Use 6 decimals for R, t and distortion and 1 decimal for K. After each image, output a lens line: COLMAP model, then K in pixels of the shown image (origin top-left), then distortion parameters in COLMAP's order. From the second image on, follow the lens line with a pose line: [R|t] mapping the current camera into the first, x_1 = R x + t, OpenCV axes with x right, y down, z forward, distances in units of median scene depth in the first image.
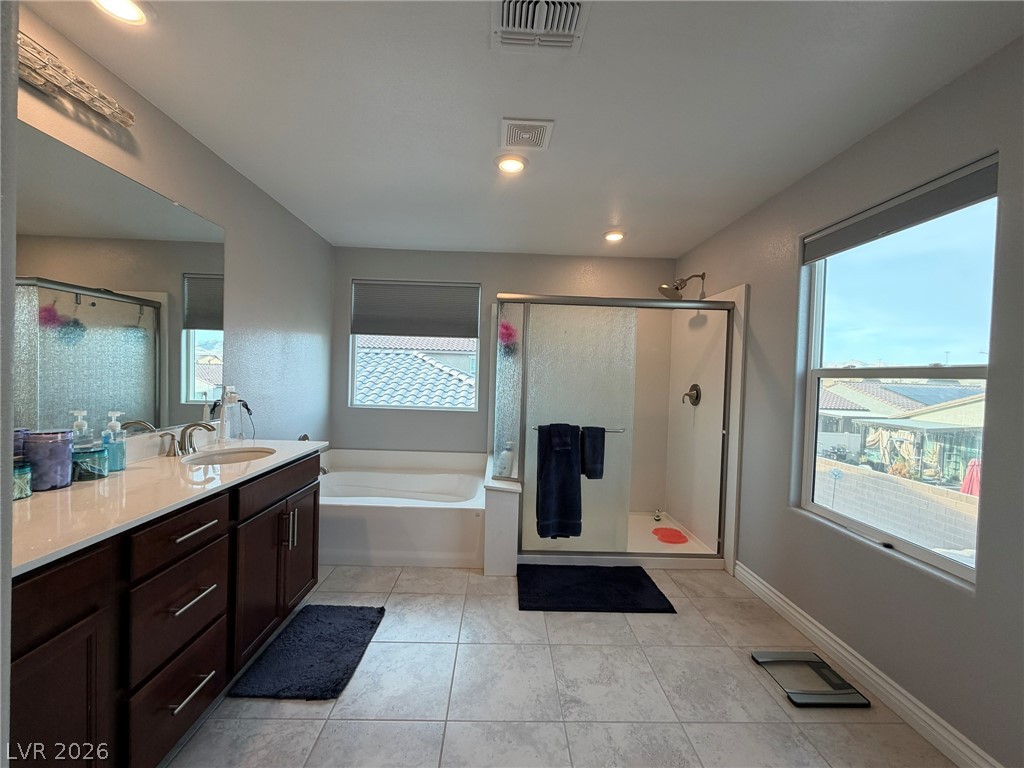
lens RADIAL K [[407.7, 0, 509.0], [0, 407.7, 385.8], [0, 0, 1]] dist [0.001047, -0.000049]
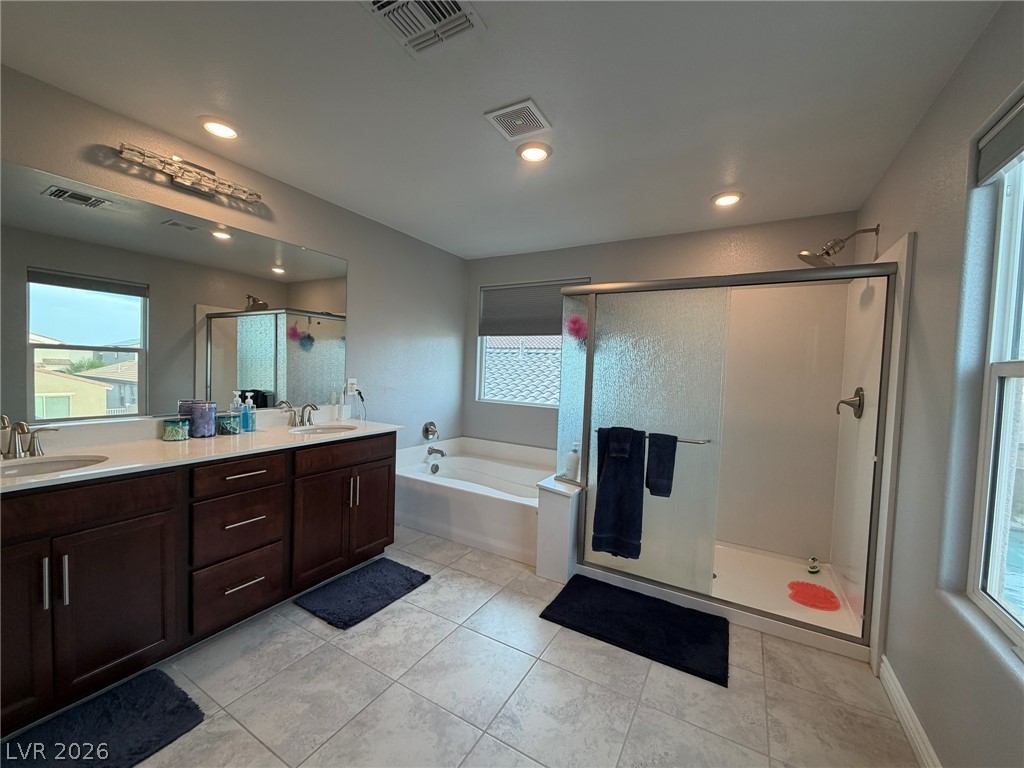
lens RADIAL K [[407.7, 0, 509.0], [0, 407.7, 385.8], [0, 0, 1]] dist [0.001047, -0.000049]
pose [[0.852698, 0.021834, -0.521948, 0.431239], [-0.023443, 0.999719, 0.003521, 0.006702], [0.521879, 0.009234, 0.852970, 0.135804]]
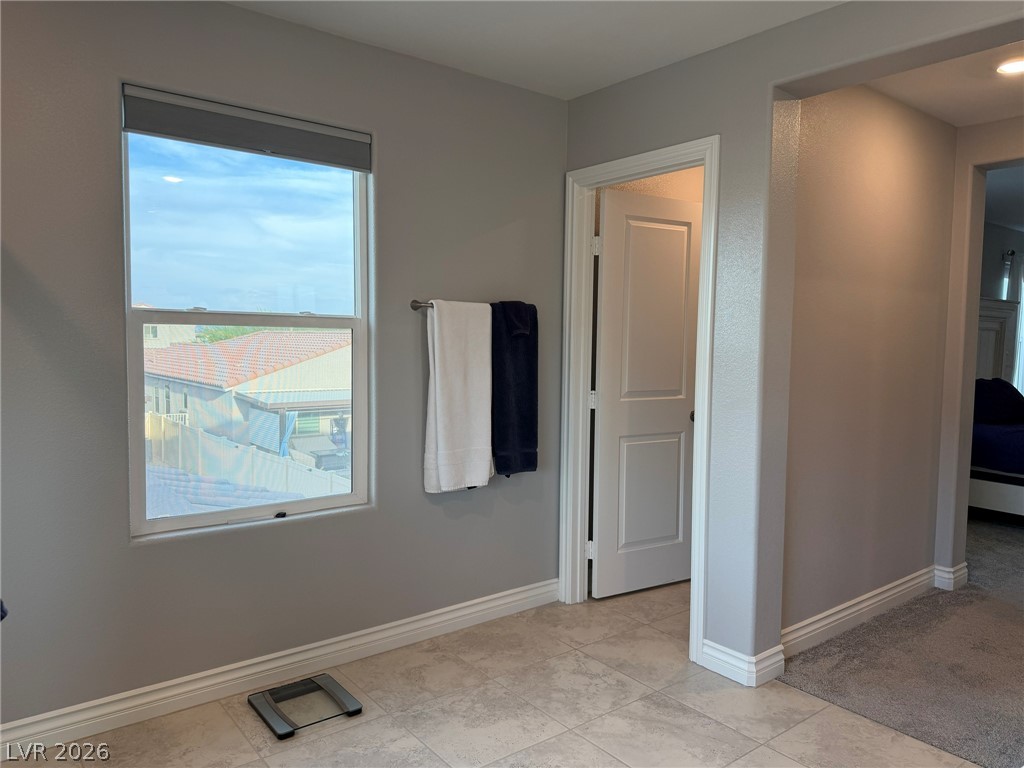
lens RADIAL K [[714.8, 0, 512.0], [0, 714.8, 384.0], [0, 0, 1]] dist [0.041177, -0.001238]
pose [[-0.593980, -0.094742, 0.798882, -0.451800], [-0.021187, 0.994539, 0.102194, -0.048285], [-0.804201, 0.043775, -0.592743, 1.138917]]
